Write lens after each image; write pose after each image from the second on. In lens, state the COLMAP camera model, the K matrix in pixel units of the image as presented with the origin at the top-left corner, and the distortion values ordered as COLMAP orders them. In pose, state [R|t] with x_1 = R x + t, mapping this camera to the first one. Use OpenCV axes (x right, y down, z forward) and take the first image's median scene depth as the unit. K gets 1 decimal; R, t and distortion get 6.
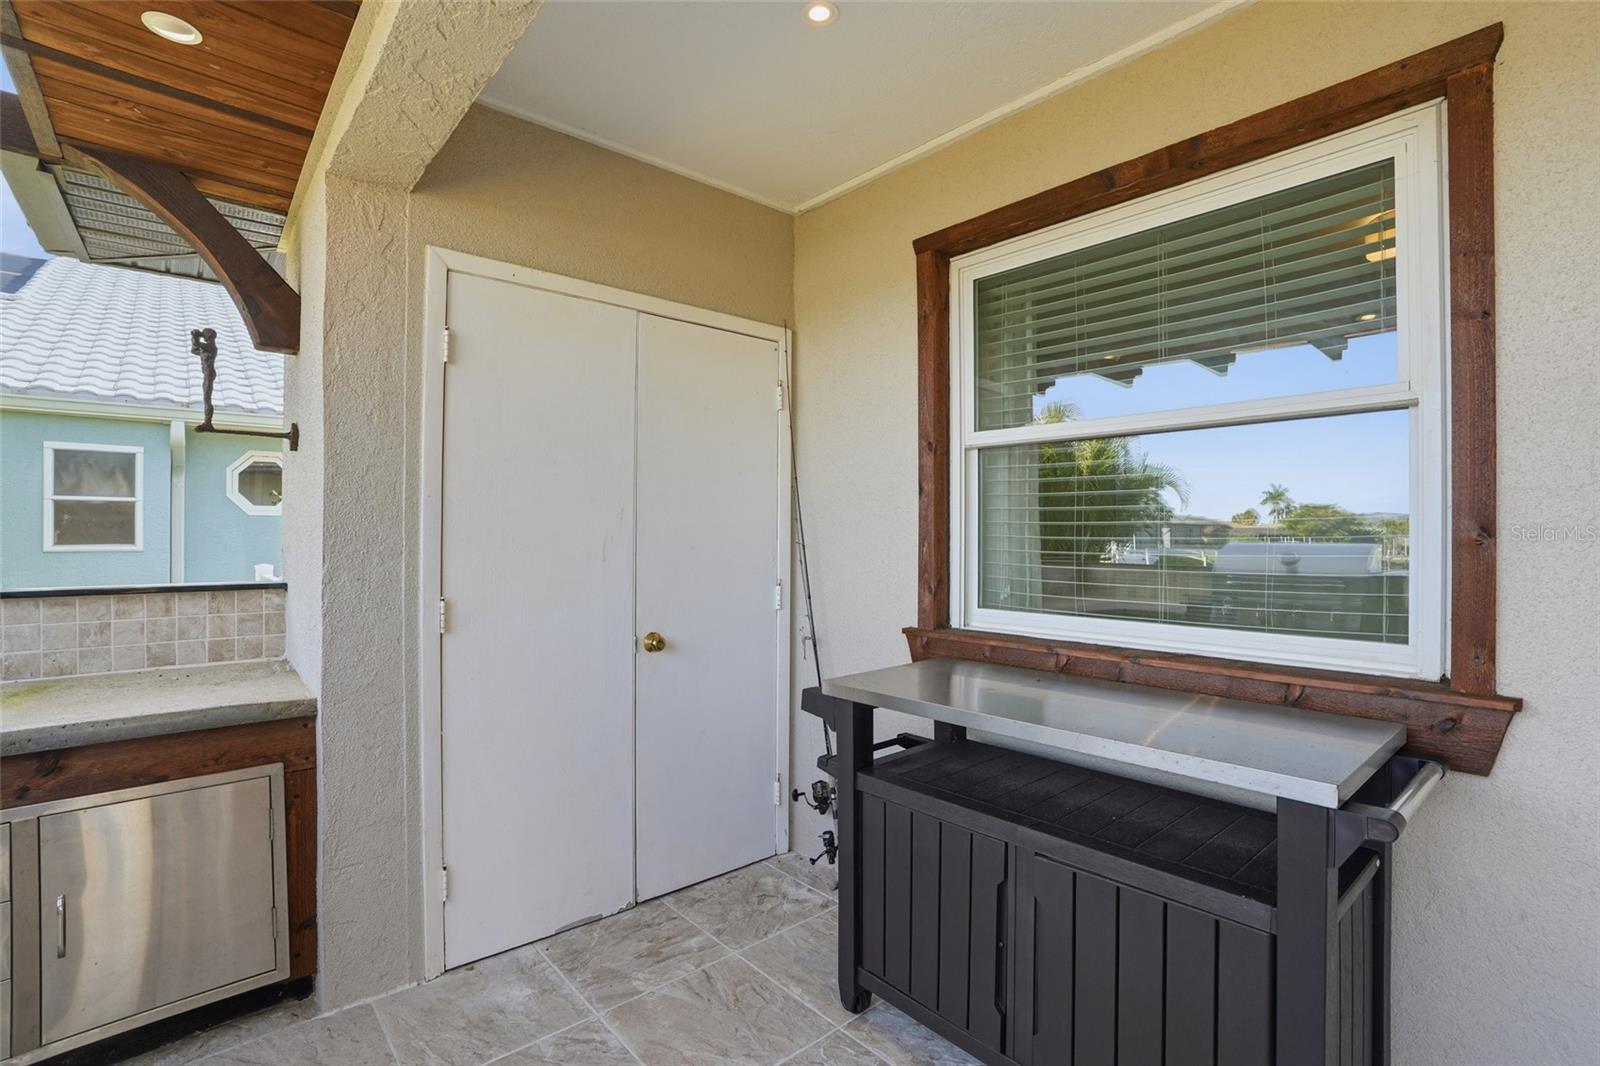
lens RADIAL K [[742.1, 0, 793.8], [0, 742.1, 533.6], [0, 0, 1]] dist [-0.057156, 0.015367]
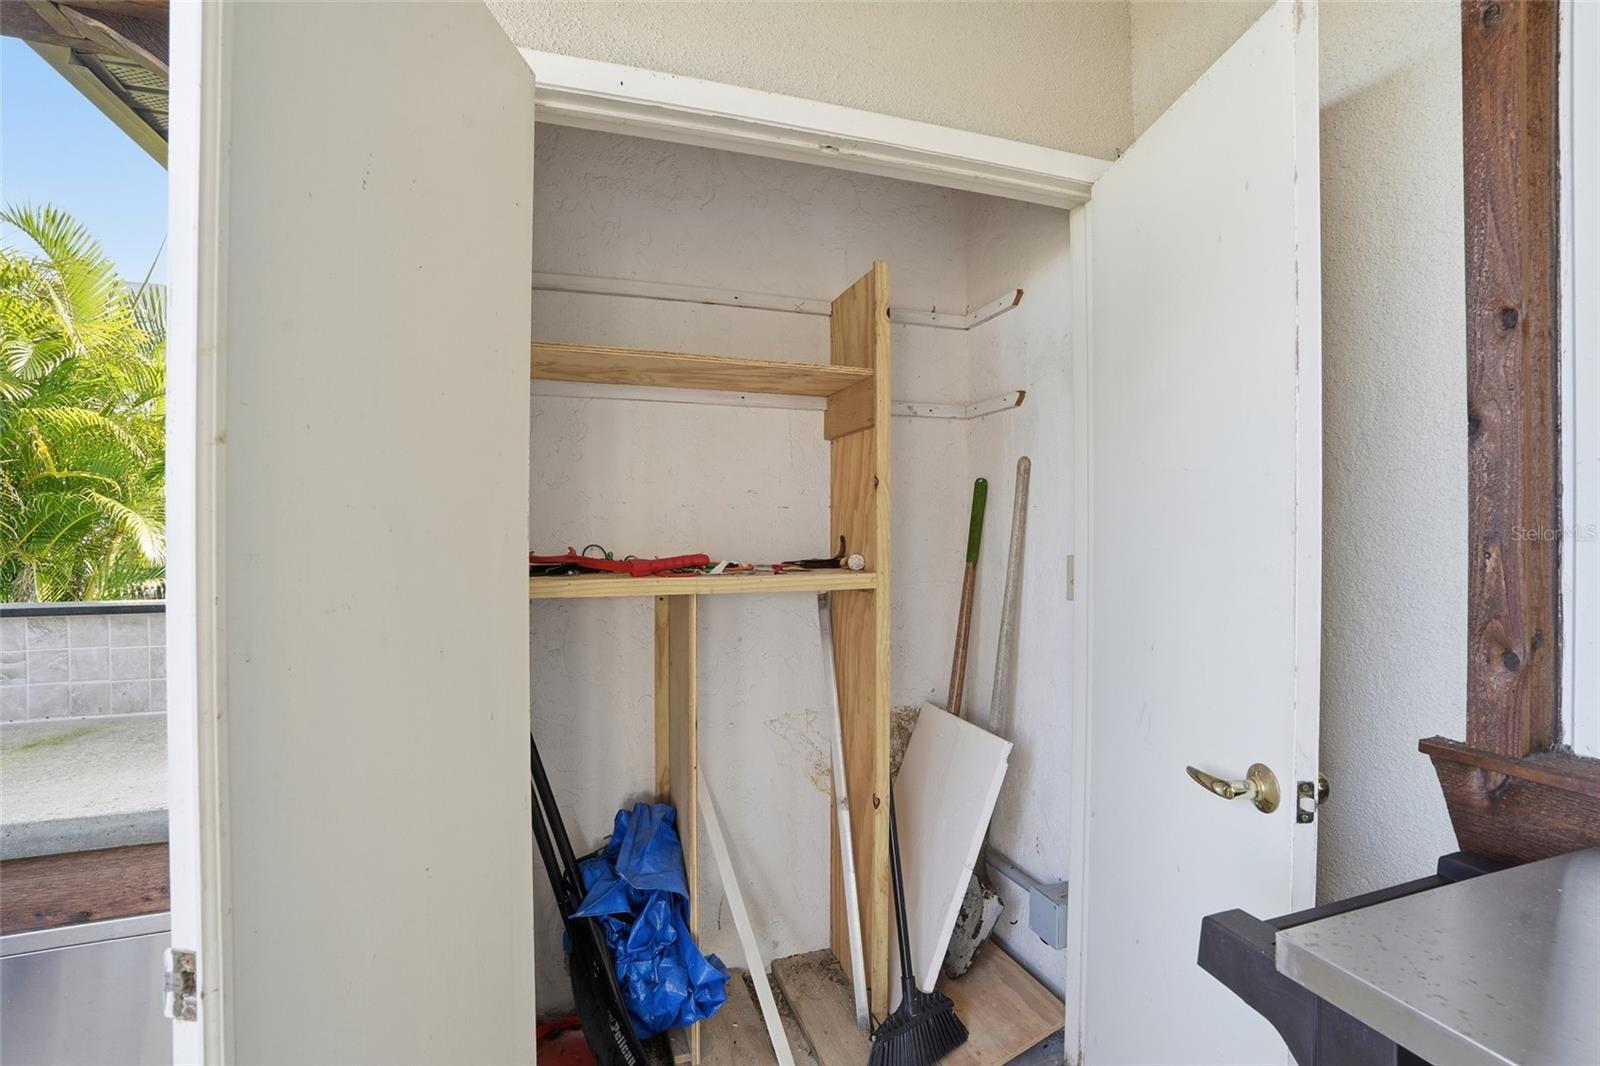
lens RADIAL K [[742.1, 0, 798.1], [0, 742.1, 530.5], [0, 0, 1]] dist [-0.057156, 0.015367]
pose [[0.924752, -0.005432, -0.380530, -0.036194], [0.005346, 0.999985, -0.001282, 0.000985], [0.380532, -0.000849, 0.924768, 0.493225]]
